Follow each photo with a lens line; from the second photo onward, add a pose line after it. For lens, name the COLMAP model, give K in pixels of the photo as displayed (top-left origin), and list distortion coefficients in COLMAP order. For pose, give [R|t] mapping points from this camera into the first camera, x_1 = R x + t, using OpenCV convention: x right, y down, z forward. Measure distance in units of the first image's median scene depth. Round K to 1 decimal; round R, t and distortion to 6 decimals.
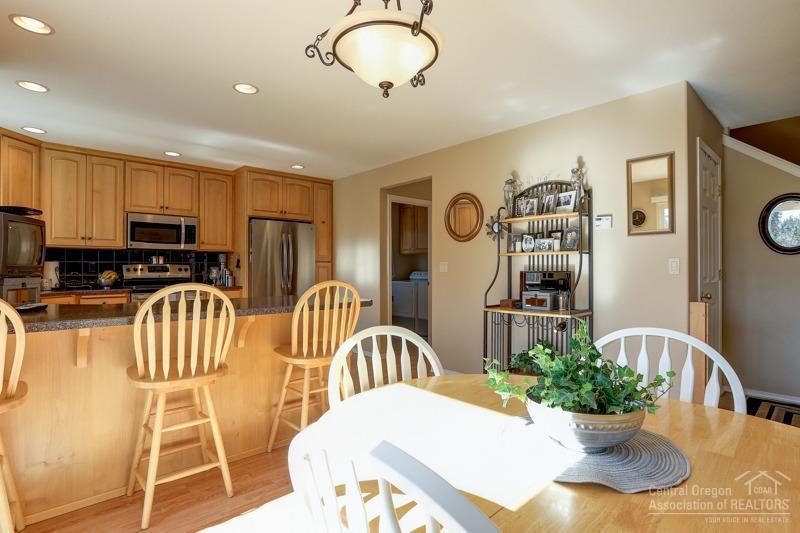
lens RADIAL K [[417.6, 0, 400.0], [0, 417.6, 266.5], [0, 0, 1]] dist [-0.000059, -0.000152]
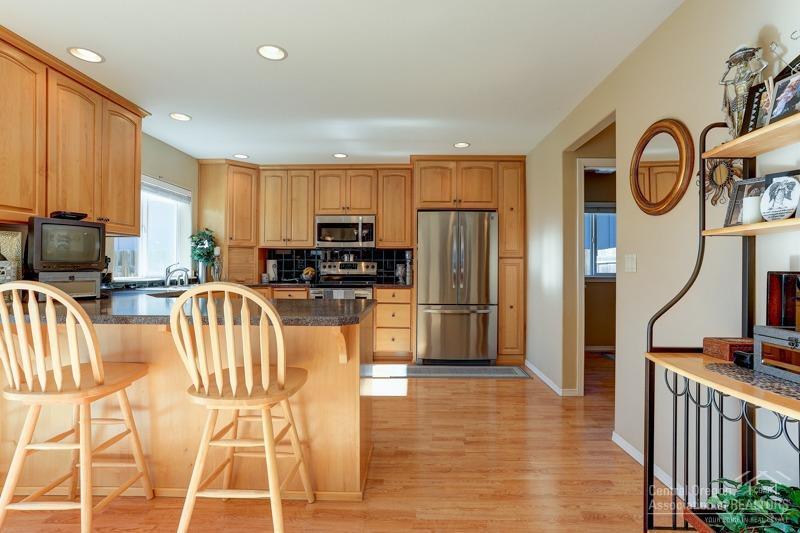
lens RADIAL K [[388.5, 0, 400.0], [0, 388.5, 266.5], [0, 0, 1]] dist [-0.086137, 0.057578]
pose [[0.725829, 0.002156, -0.687871, 0.213687], [0.000184, 0.999994, 0.003328, 0.003786], [0.687875, -0.002542, 0.725825, 0.381366]]
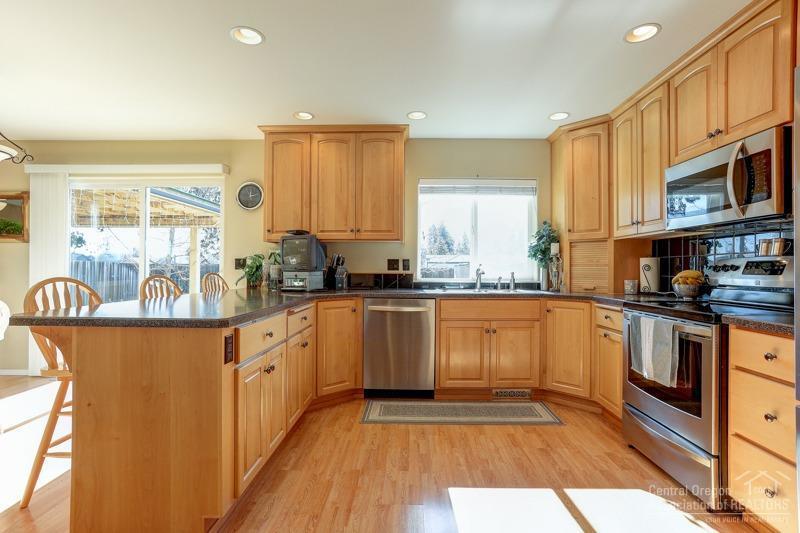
lens RADIAL K [[388.5, 0, 400.0], [0, 388.5, 266.5], [0, 0, 1]] dist [-0.086137, 0.057578]
pose [[-0.676182, -0.010571, -0.736658, -0.016787], [-0.000970, 0.999909, -0.013459, 0.012630], [0.736734, -0.008386, -0.676131, 1.018755]]
